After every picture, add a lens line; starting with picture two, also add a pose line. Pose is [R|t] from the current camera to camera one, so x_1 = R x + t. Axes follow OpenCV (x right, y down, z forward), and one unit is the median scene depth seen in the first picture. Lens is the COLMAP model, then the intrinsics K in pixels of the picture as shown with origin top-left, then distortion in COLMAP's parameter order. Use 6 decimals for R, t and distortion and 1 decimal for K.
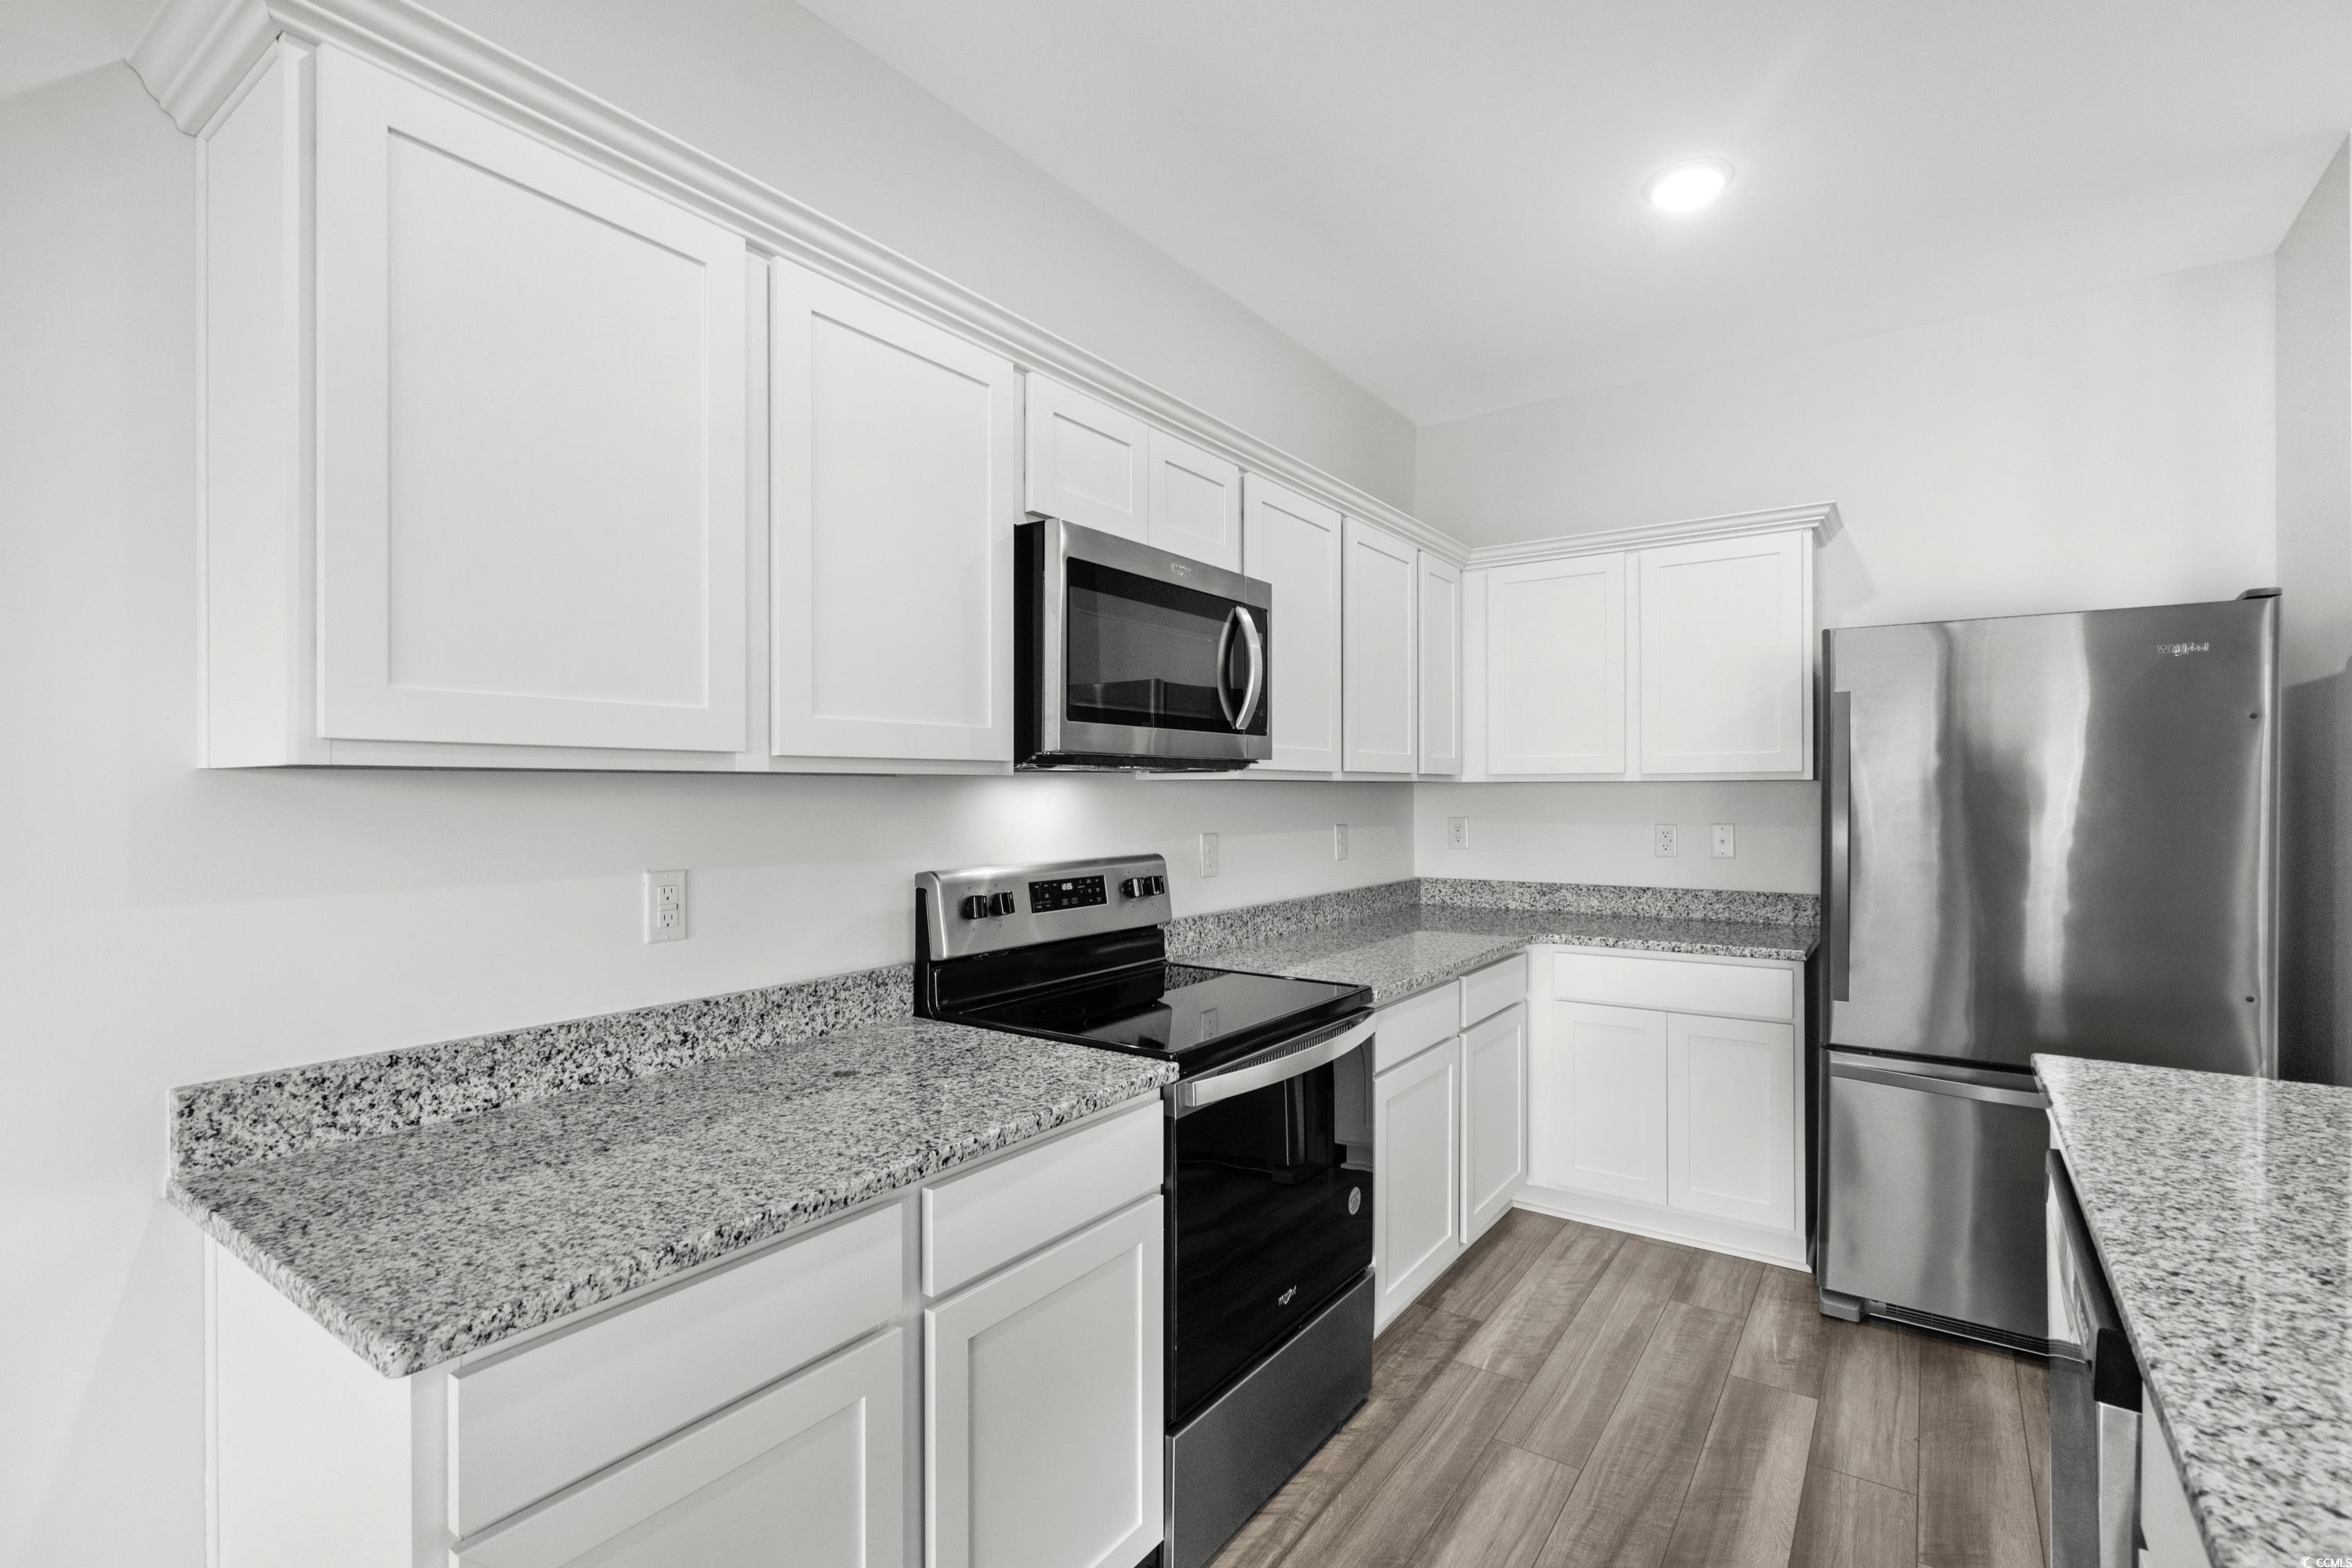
lens RADIAL K [[1074.7, 0, 1156.6], [0, 1074.7, 792.9], [0, 0, 1]] dist [-0.008850, 0.004010]
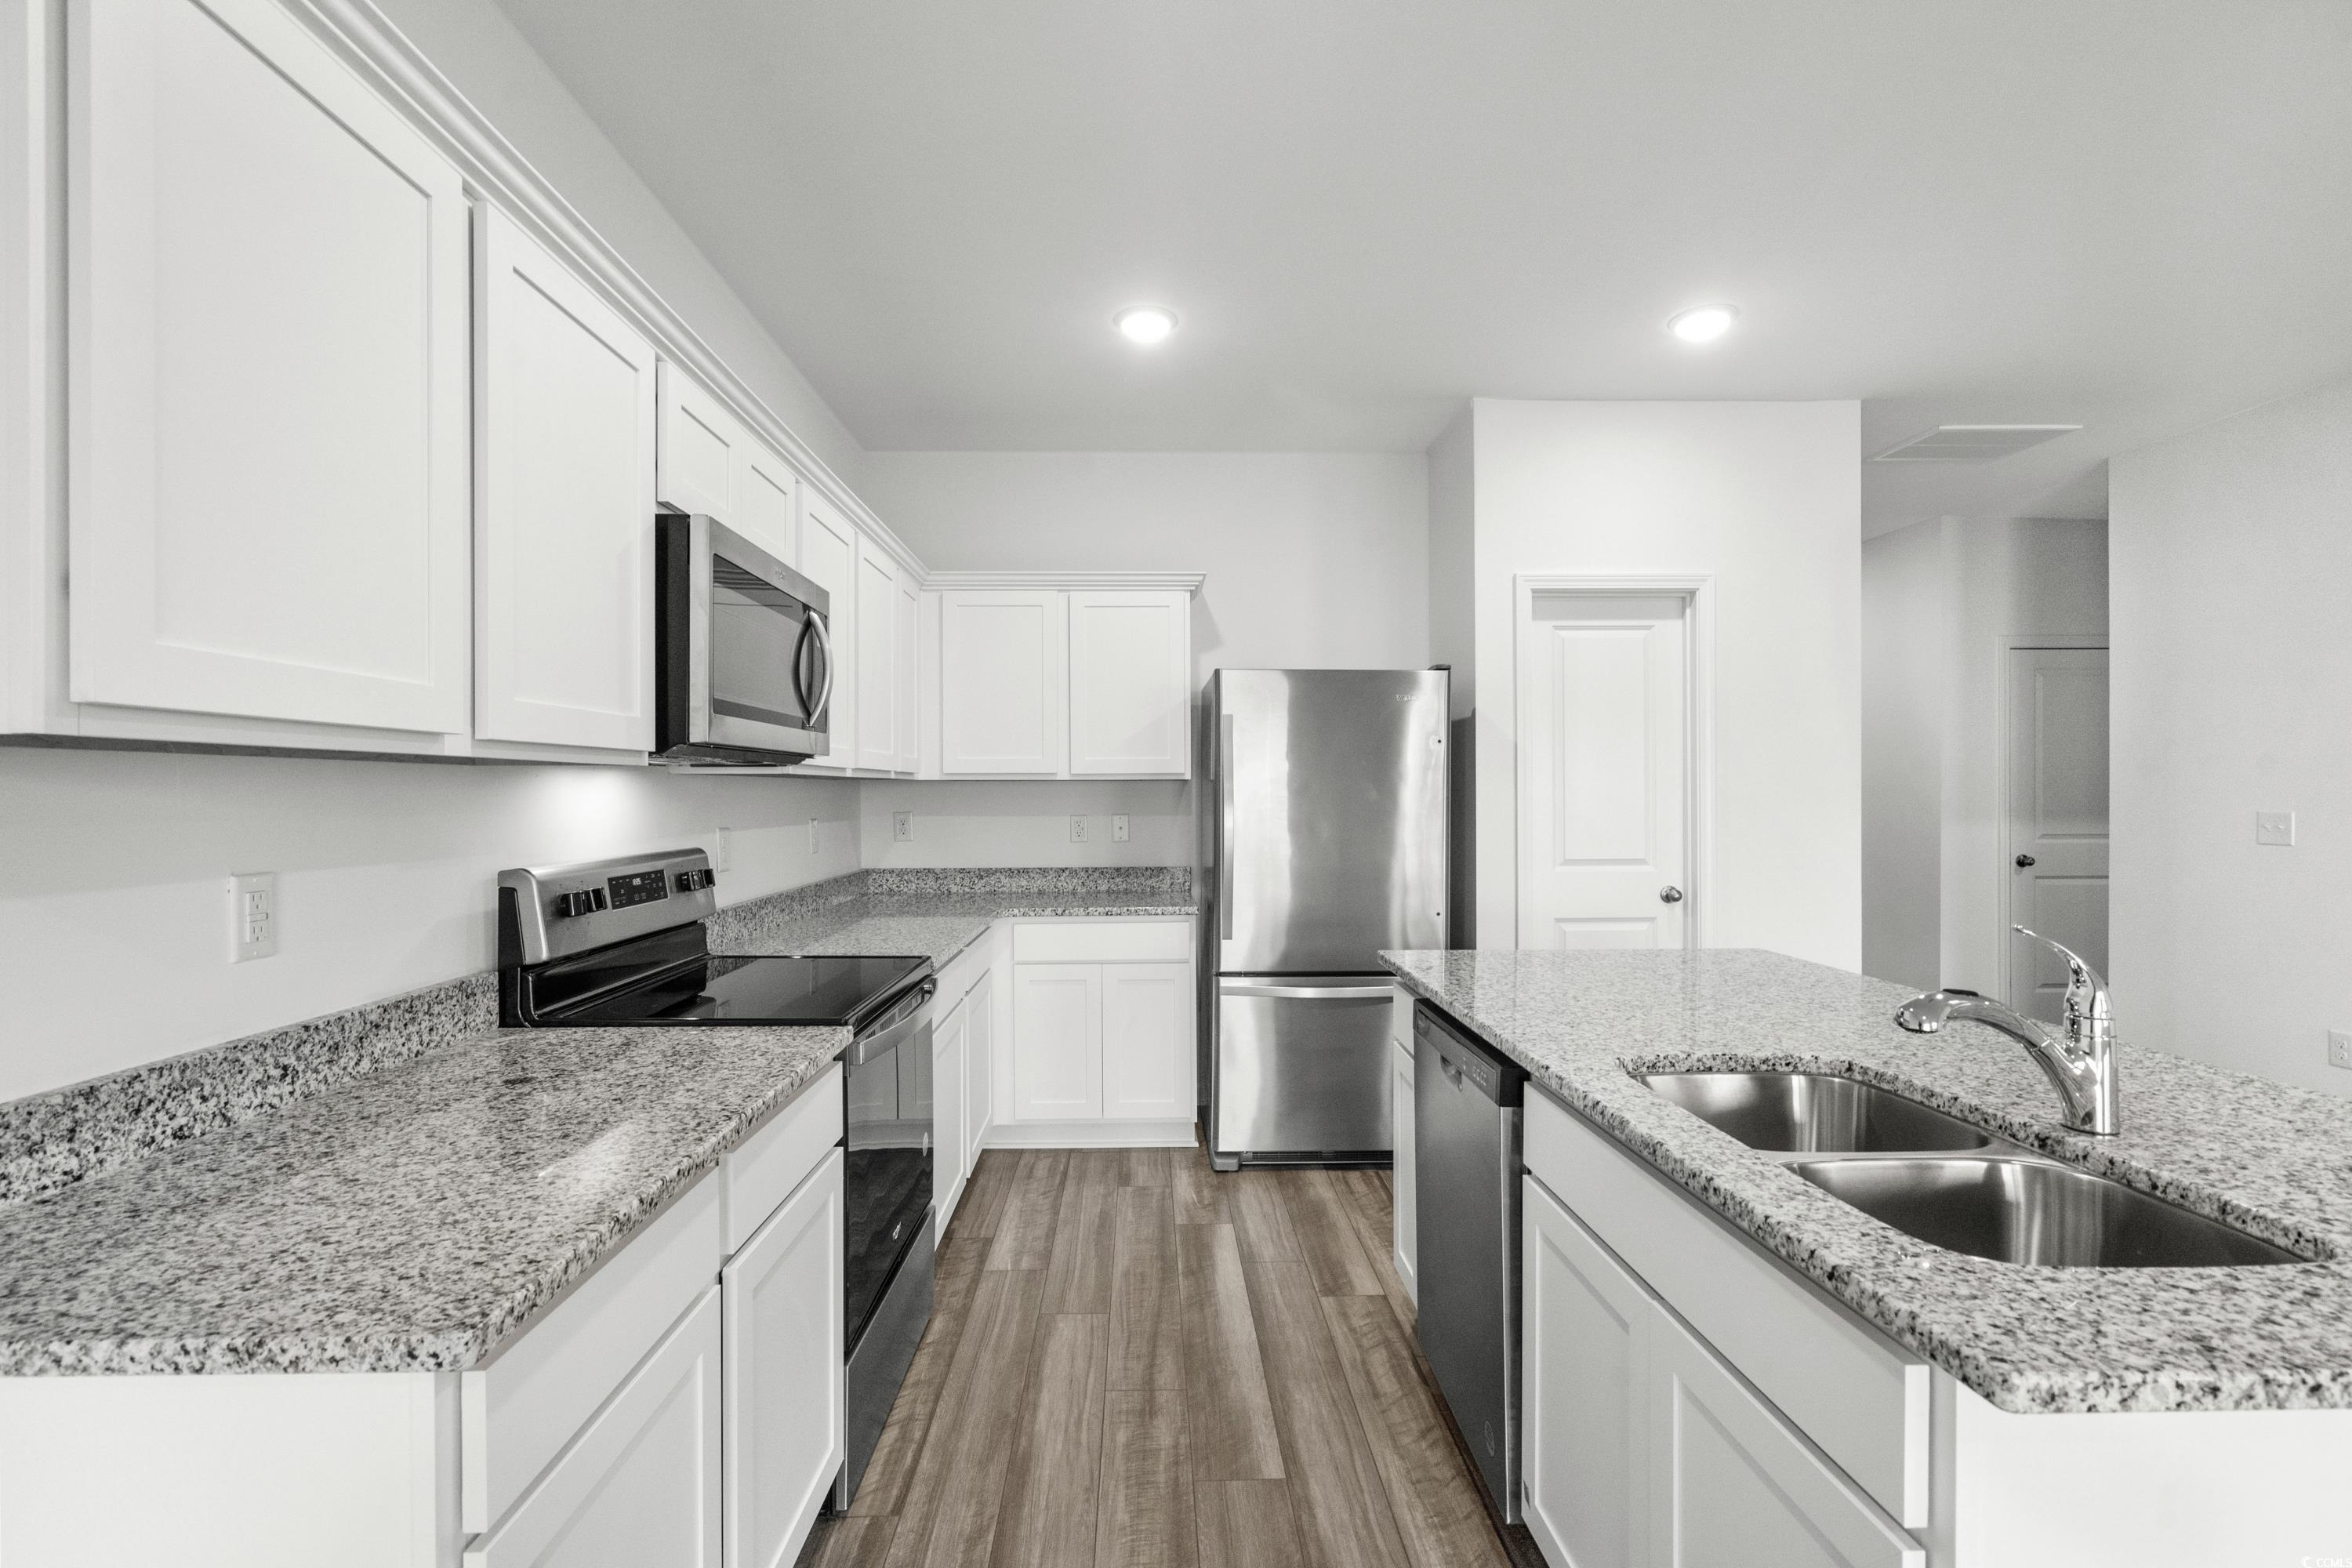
lens RADIAL K [[1074.7, 0, 1167.6], [0, 1074.7, 787.9], [0, 0, 1]] dist [-0.008850, 0.004010]
pose [[0.796280, 0.004935, 0.604909, -0.315364], [-0.001799, 0.999982, -0.005790, 0.008199], [-0.604926, 0.003522, 0.796274, -0.067272]]
